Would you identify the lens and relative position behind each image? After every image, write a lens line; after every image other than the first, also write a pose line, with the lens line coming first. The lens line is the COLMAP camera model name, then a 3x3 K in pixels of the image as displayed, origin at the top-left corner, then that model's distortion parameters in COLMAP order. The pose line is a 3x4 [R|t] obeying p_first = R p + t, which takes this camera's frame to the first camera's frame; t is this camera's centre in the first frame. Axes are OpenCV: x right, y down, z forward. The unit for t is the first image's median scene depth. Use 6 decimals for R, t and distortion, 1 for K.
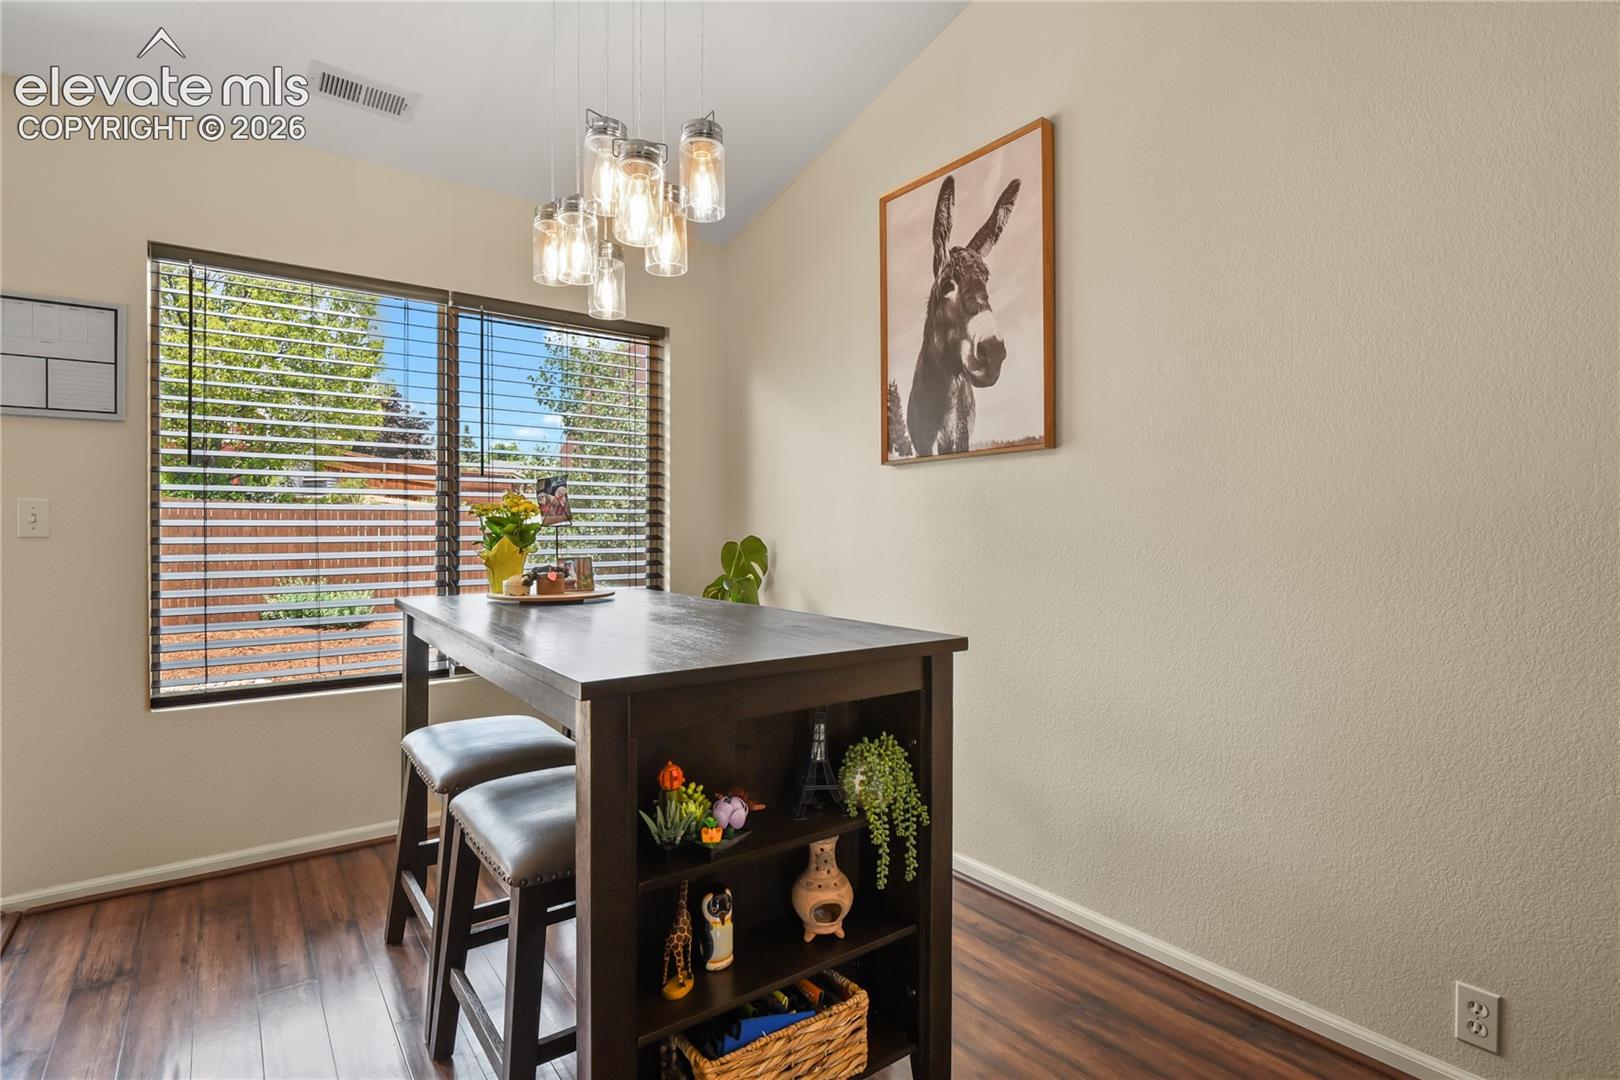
lens RADIAL K [[787.1, 0, 810.8], [0, 787.1, 537.4], [0, 0, 1]] dist [-0.012278, -0.003589]
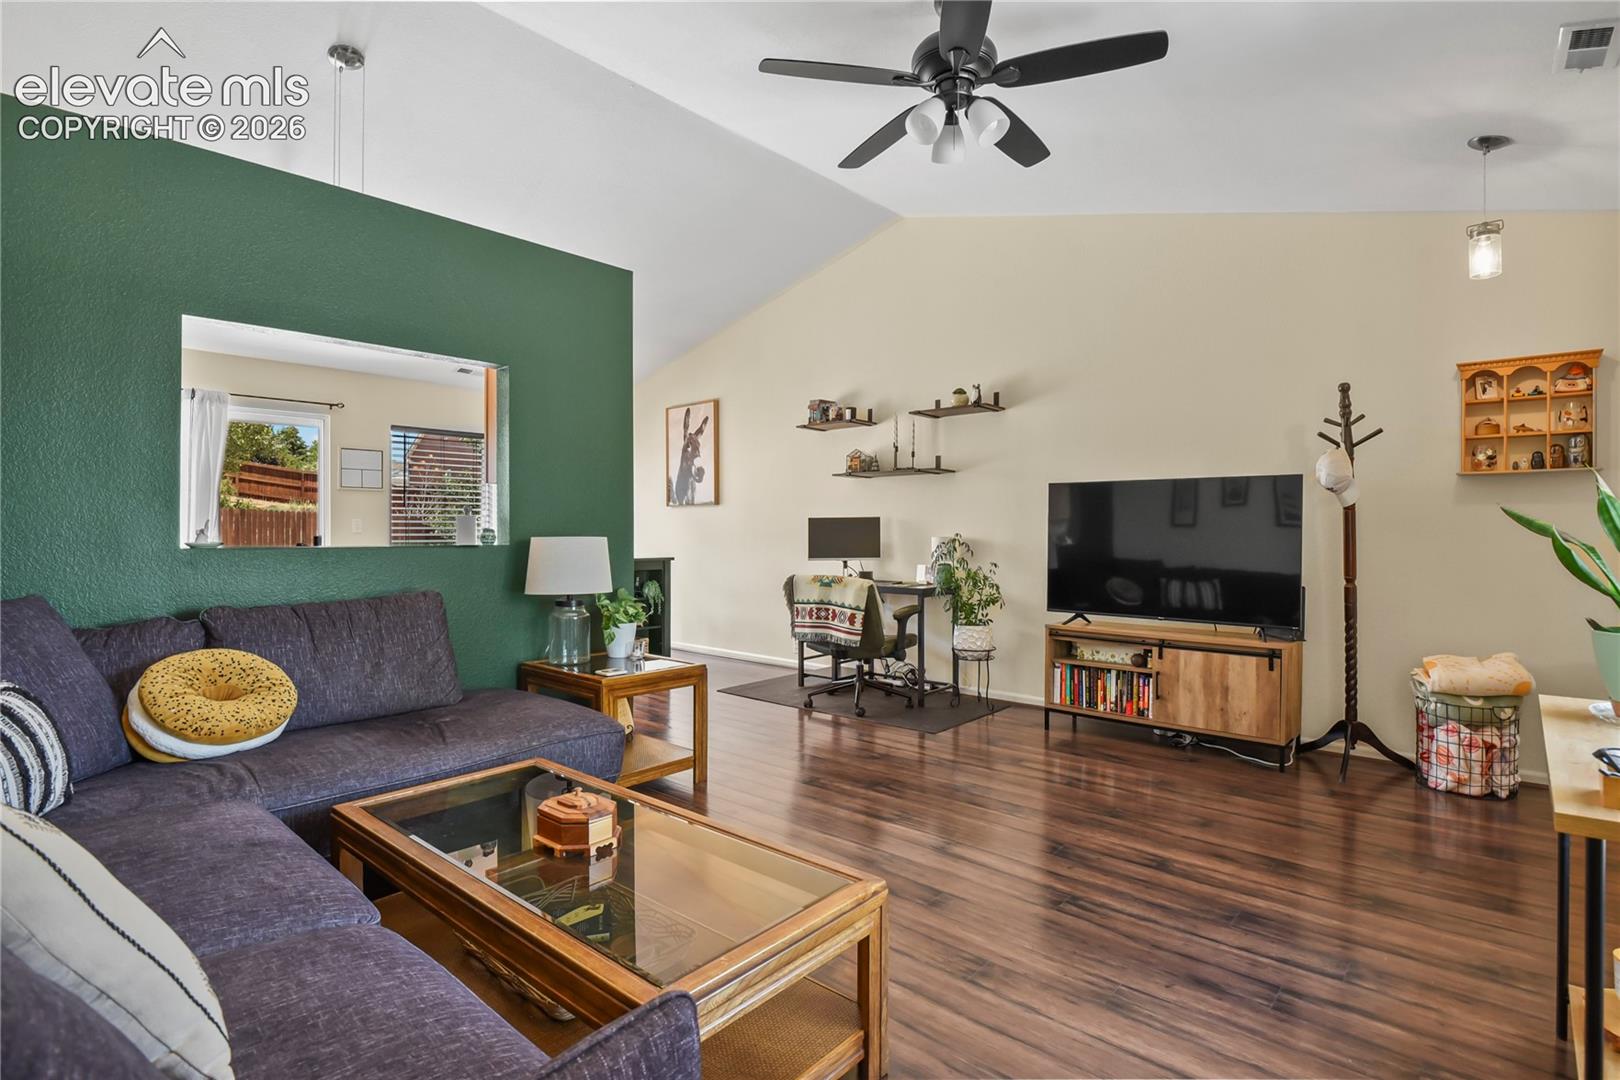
lens RADIAL K [[787.1, 0, 810.7], [0, 787.1, 539.7], [0, 0, 1]] dist [-0.012278, -0.003589]
pose [[0.981841, 0.000956, 0.189701, 0.074511], [-0.001390, 0.999997, 0.002156, 0.016676], [-0.189699, -0.002381, 0.981839, -2.027089]]
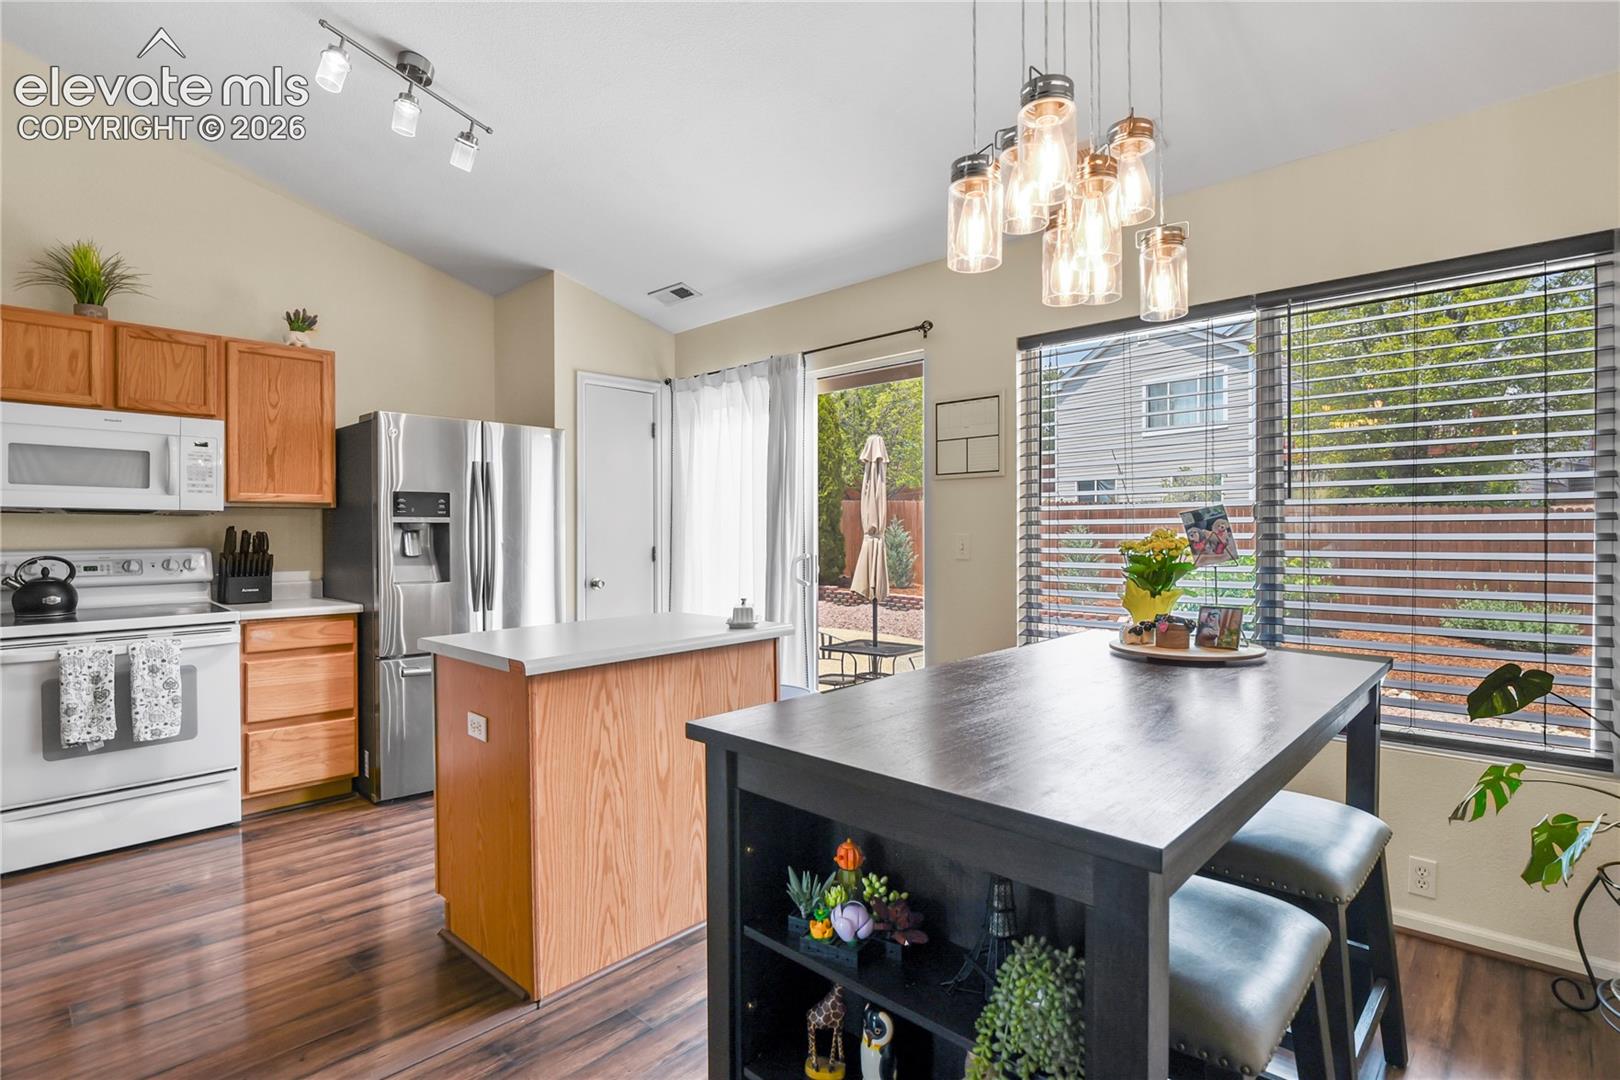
lens RADIAL K [[787.1, 0, 814.8], [0, 787.1, 540.0], [0, 0, 1]] dist [-0.012278, -0.003589]
pose [[0.178855, 0.008788, -0.983836, 0.414282], [-0.005626, 0.999953, 0.007910, -0.046504], [0.983859, 0.004120, 0.178896, 0.429842]]
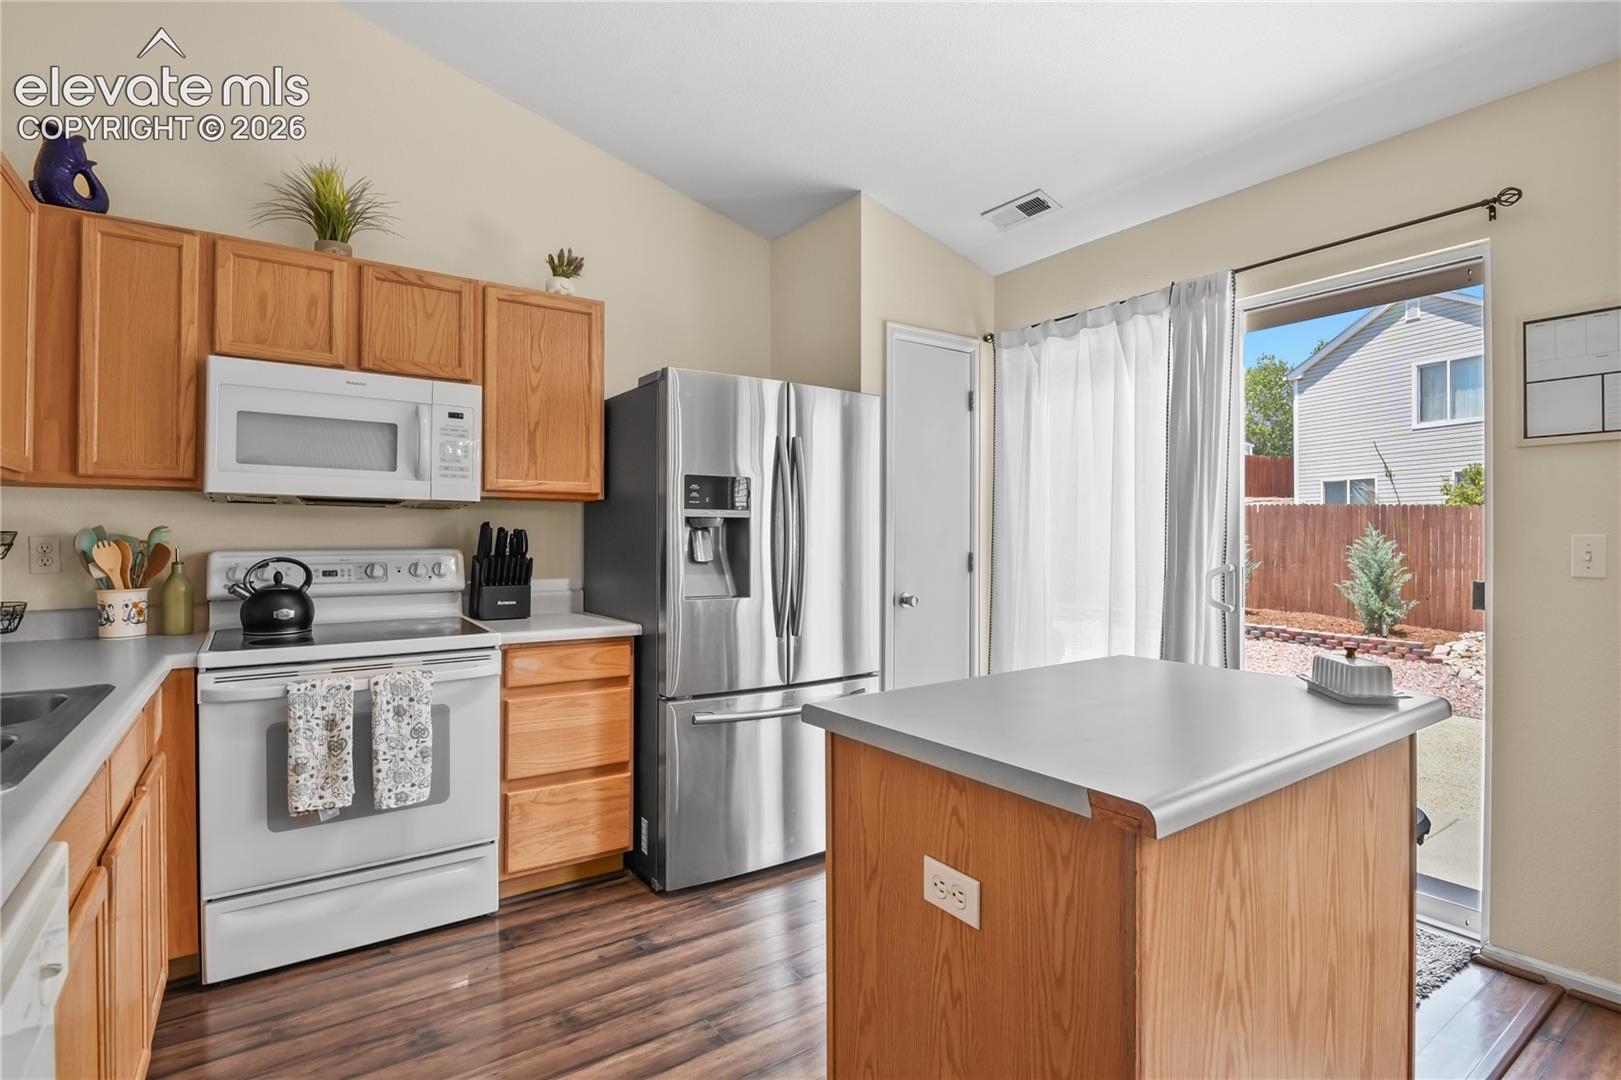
lens RADIAL K [[787.6, 0, 821.2], [0, 787.6, 541.0], [0, 0, 1]] dist [-0.012278, -0.003589]
pose [[-0.025668, 0.001523, -0.999669, -0.084284], [-0.010638, 0.999942, 0.001797, -0.033083], [0.999614, 0.010680, -0.025650, 0.132623]]
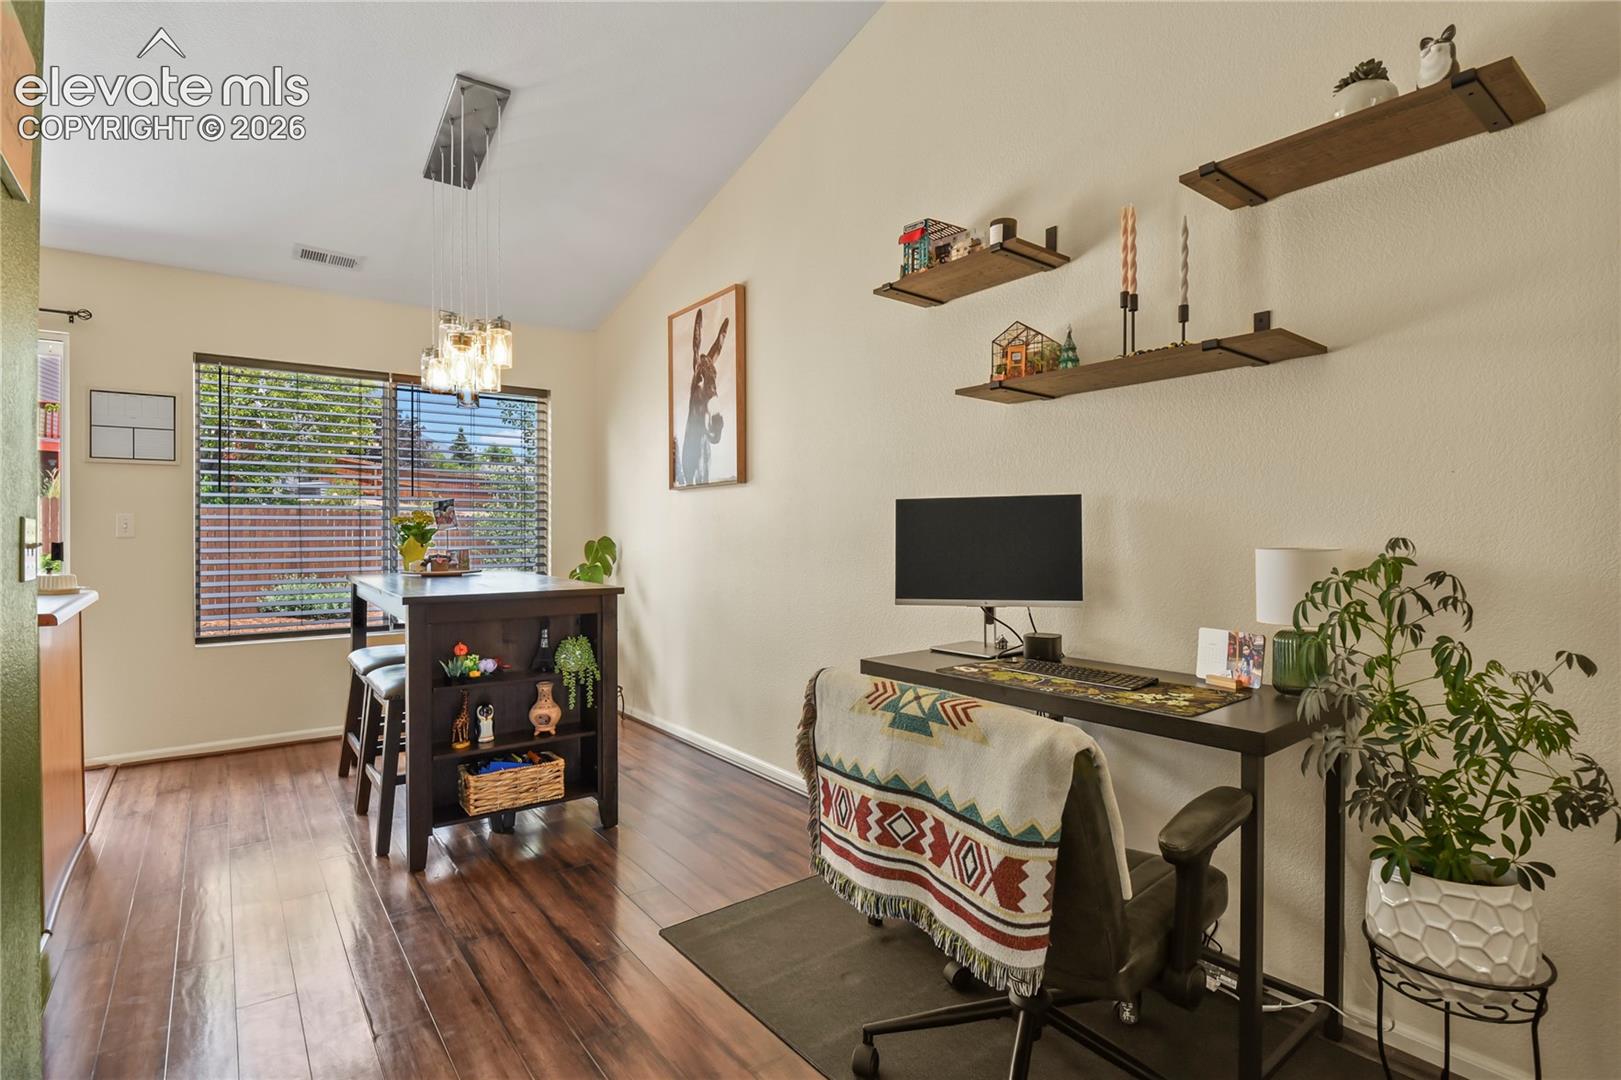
lens RADIAL K [[787.6, 0, 813.6], [0, 787.6, 536.2], [0, 0, 1]] dist [-0.012278, -0.003589]
pose [[0.999982, -0.000953, 0.005969, 0.420508], [0.000969, 0.999996, -0.002732, 0.002976], [-0.005967, 0.002737, 0.999978, -0.622361]]
